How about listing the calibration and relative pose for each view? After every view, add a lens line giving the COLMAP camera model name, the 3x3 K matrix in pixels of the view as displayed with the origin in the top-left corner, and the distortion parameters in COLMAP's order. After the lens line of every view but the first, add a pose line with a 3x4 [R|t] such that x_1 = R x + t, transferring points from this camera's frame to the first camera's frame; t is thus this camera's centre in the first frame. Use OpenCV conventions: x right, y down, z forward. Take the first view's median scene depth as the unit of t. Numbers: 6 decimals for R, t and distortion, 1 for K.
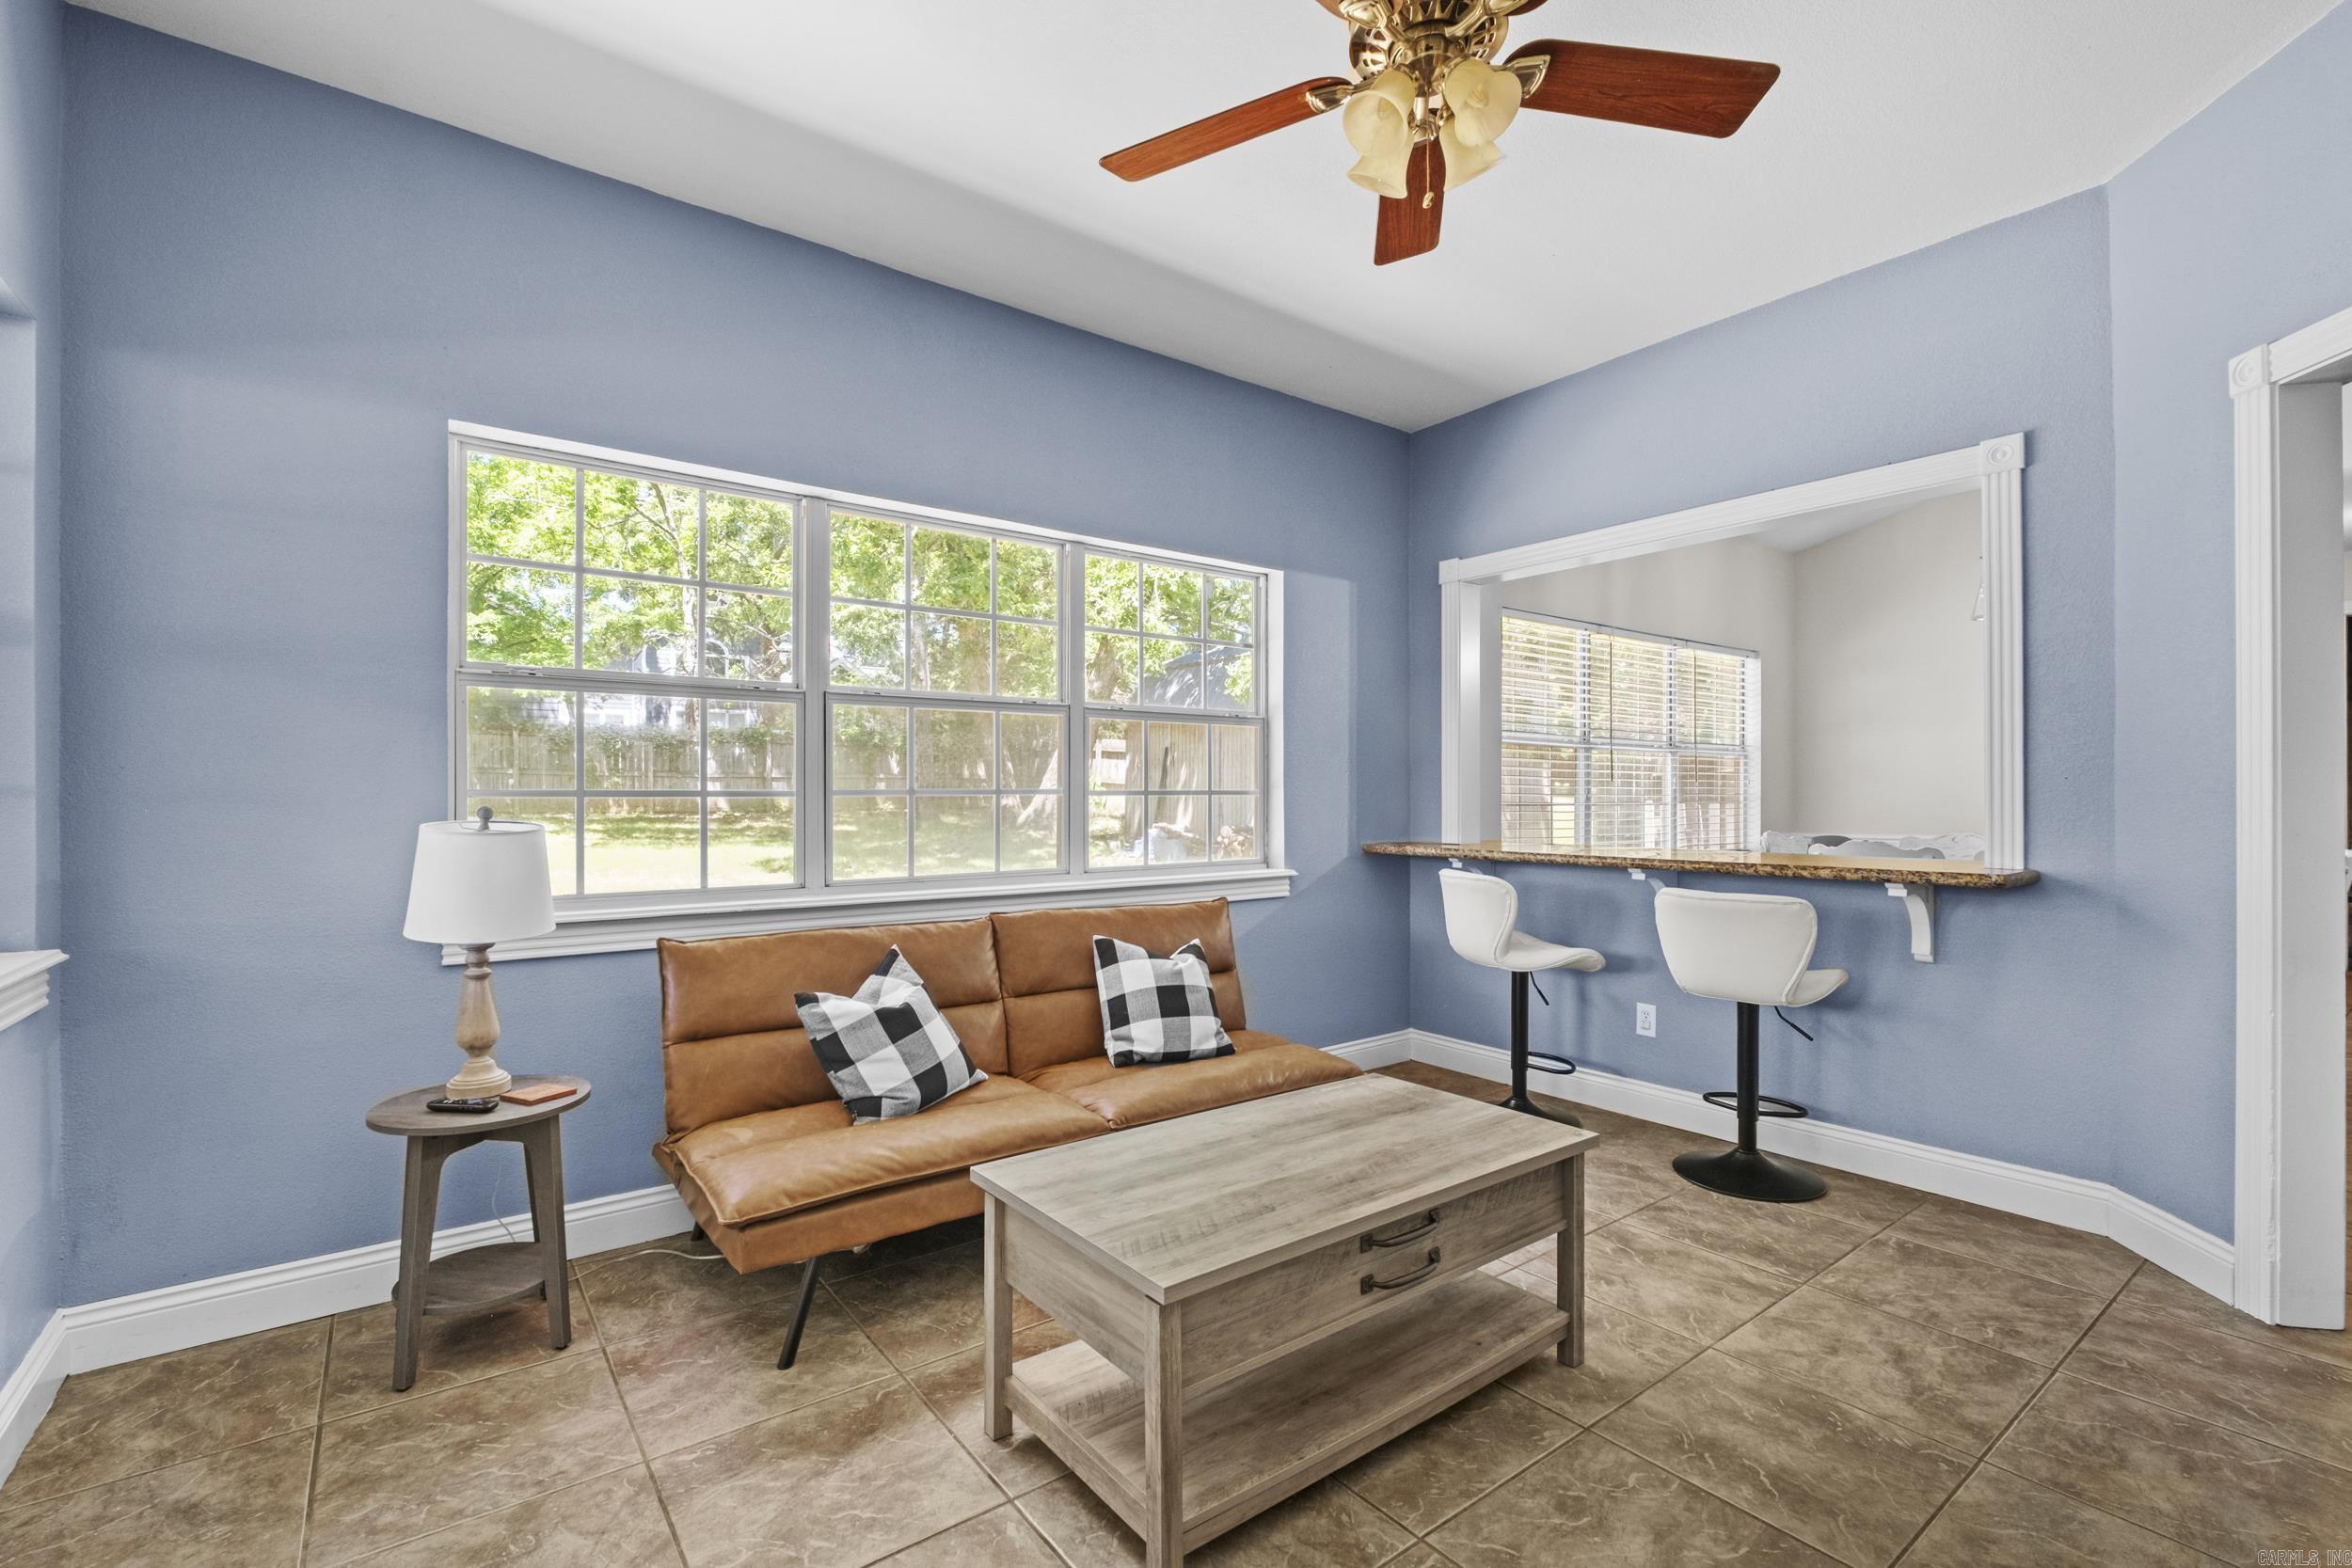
lens RADIAL K [[1032.6, 0, 1156.2], [0, 1032.6, 739.1], [0, 0, 1]] dist [-0.009811, -0.000671]
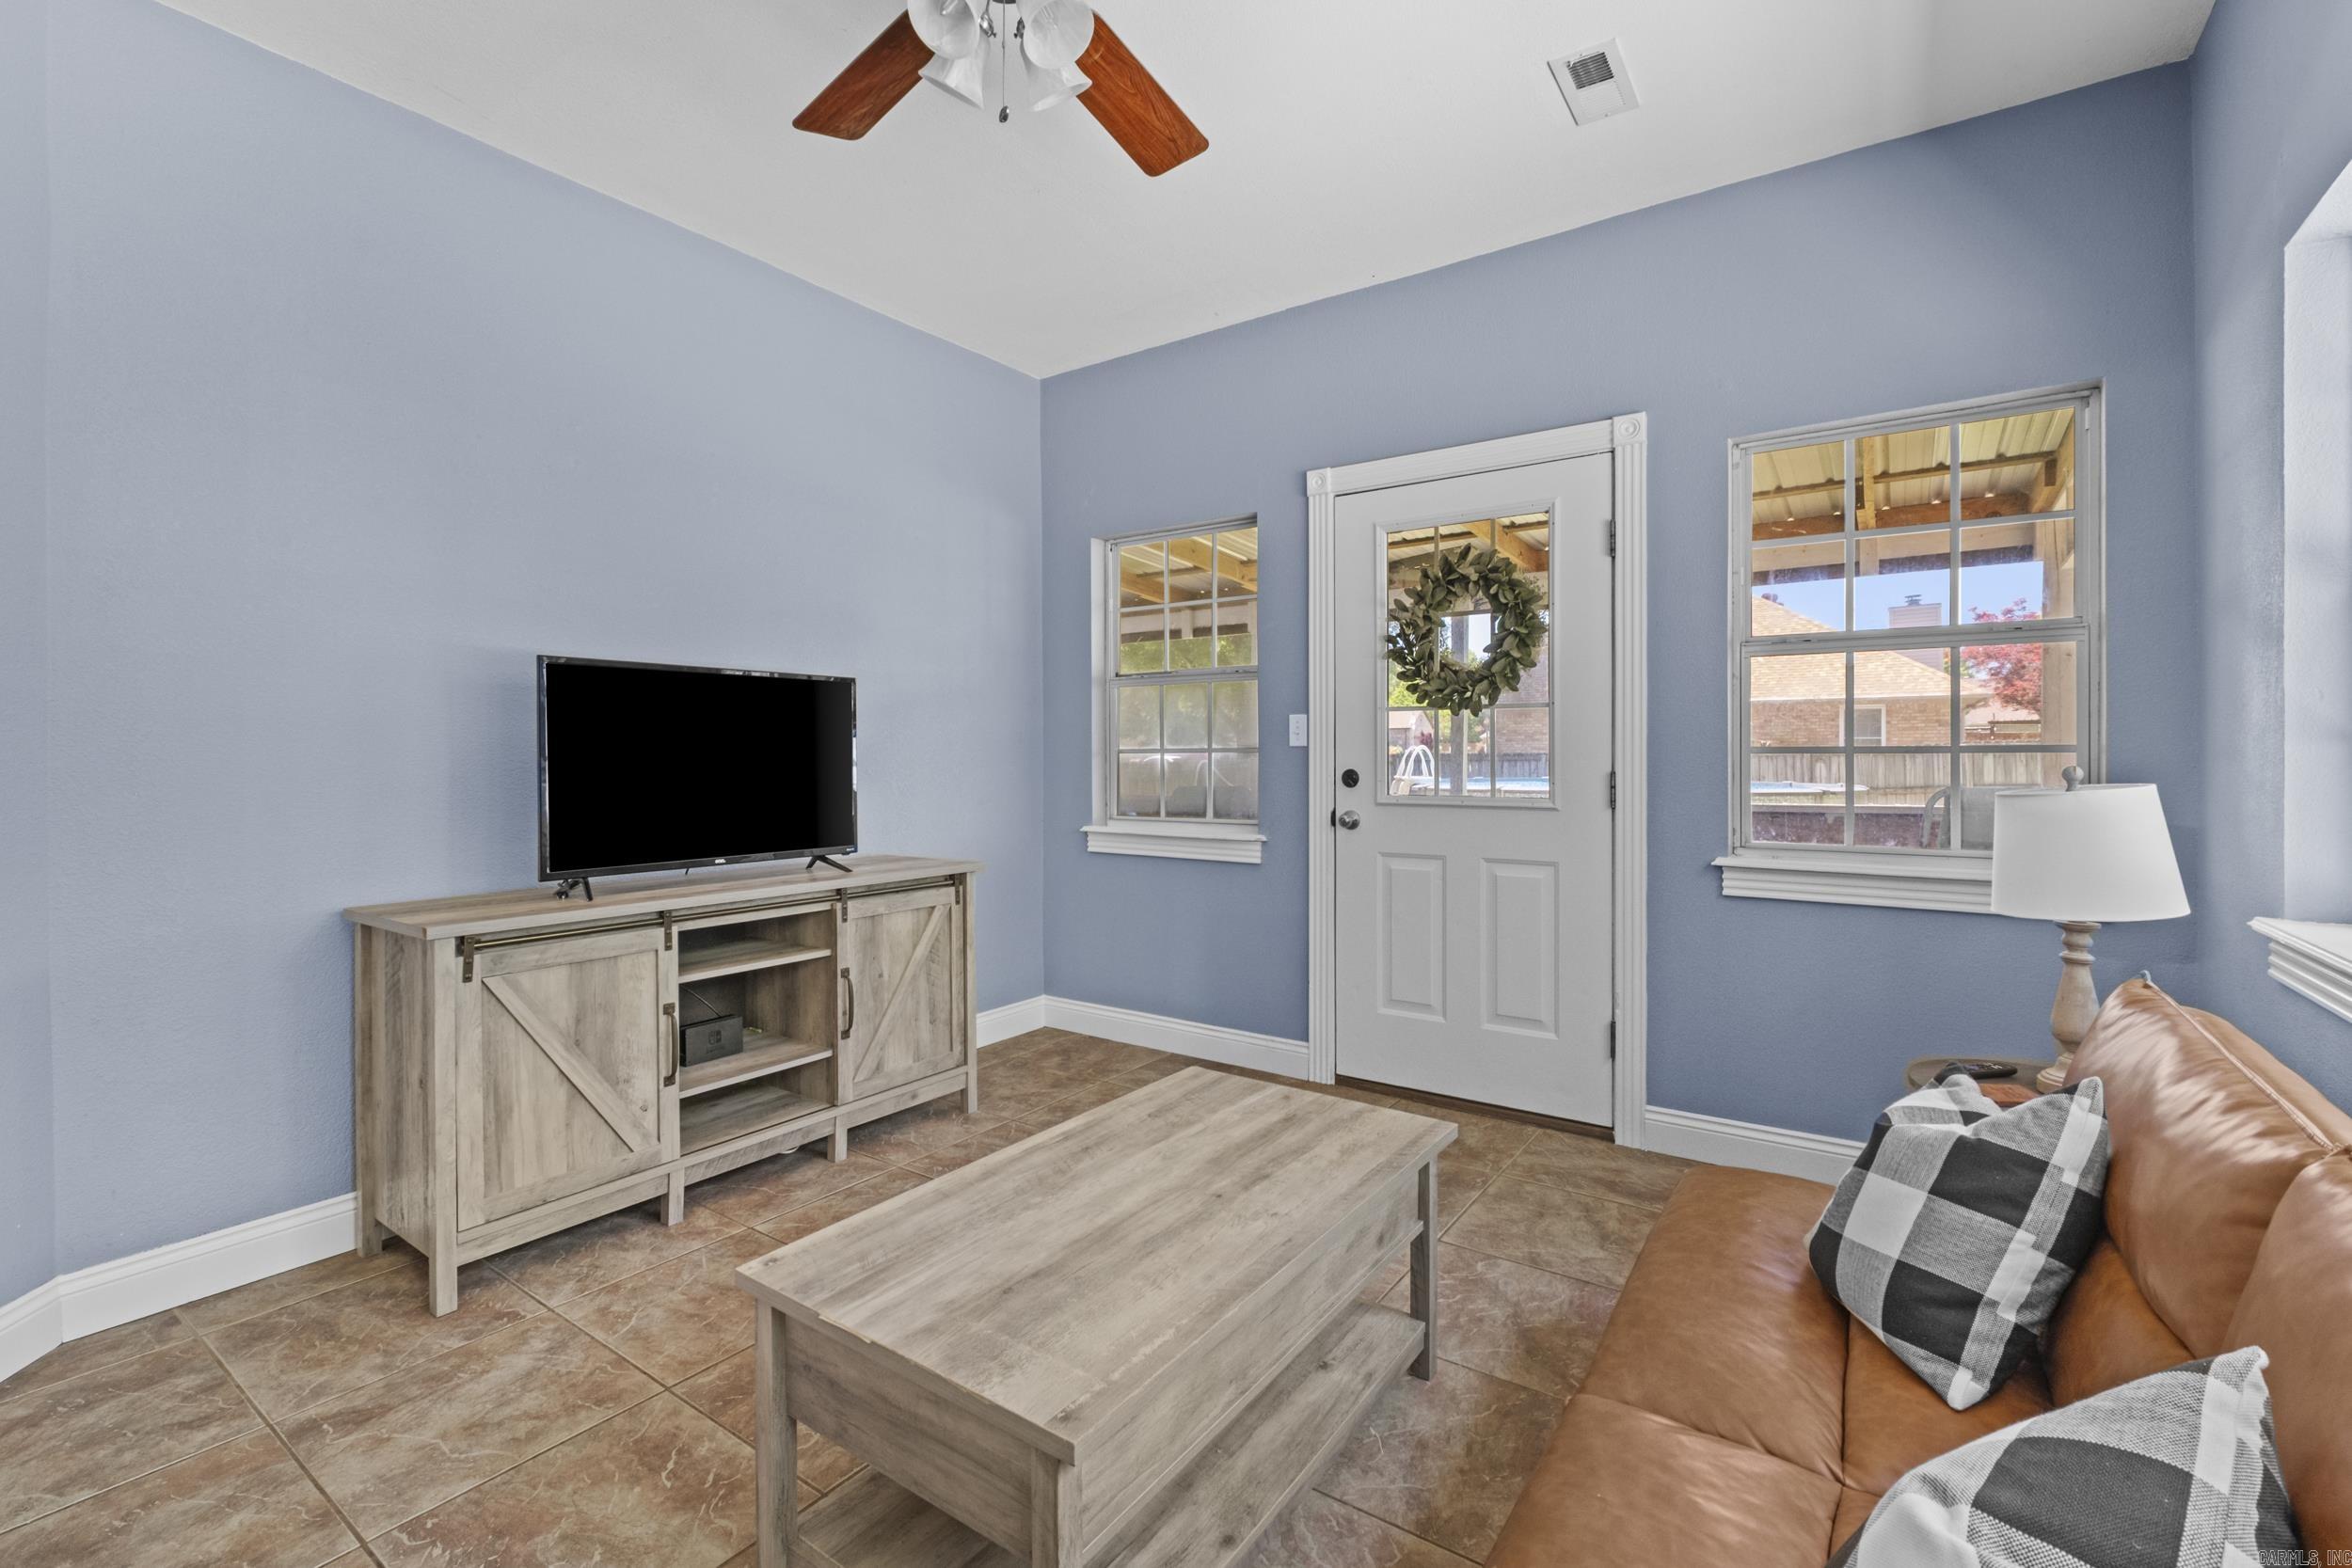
lens RADIAL K [[1013.6, 0, 1159.8], [0, 1013.6, 765.5], [0, 0, 1]] dist [-0.010648, 0.001387]
pose [[-0.950300, 0.003408, -0.311316, 0.406421], [0.014888, 0.999294, -0.034508, 0.094729], [0.310978, -0.037428, -0.949680, 1.874991]]
